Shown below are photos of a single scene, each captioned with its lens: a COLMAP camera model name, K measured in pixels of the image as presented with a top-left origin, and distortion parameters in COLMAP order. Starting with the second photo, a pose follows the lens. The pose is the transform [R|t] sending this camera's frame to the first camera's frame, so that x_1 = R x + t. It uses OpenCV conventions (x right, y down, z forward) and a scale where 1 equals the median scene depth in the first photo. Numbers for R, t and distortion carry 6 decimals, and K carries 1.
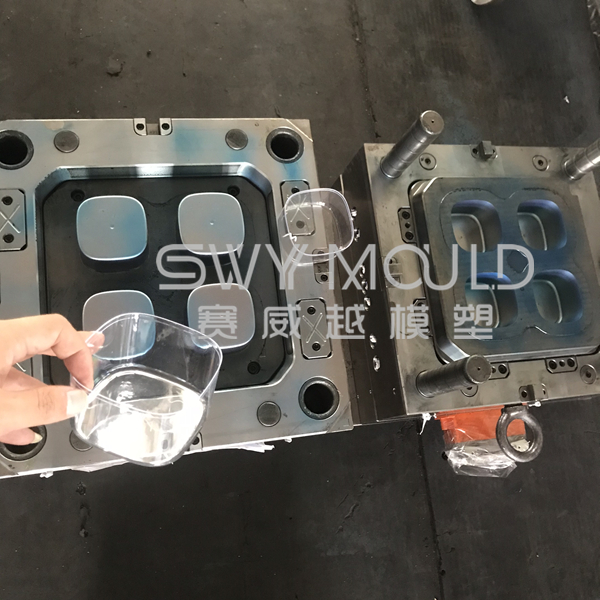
lens RADIAL K [[633.9, 0, 300.0], [0, 633.9, 300.0], [0, 0, 1]] dist [0.054542, -0.214278]
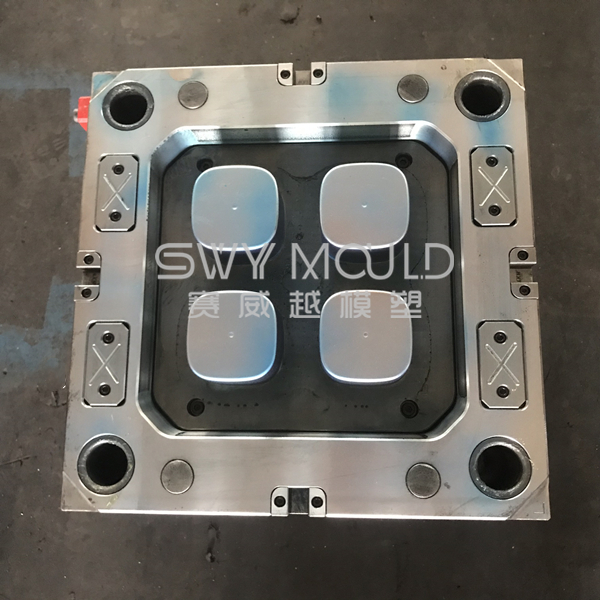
lens RADIAL K [[633.9, 0, 300.0], [0, 633.9, 300.0], [0, 0, 1]] dist [0.054542, -0.214278]
pose [[0.944462, 0.079865, -0.318768, 0.029119], [-0.066636, 0.996410, 0.052212, -0.044750], [0.321793, -0.028070, 0.946394, 0.279289]]
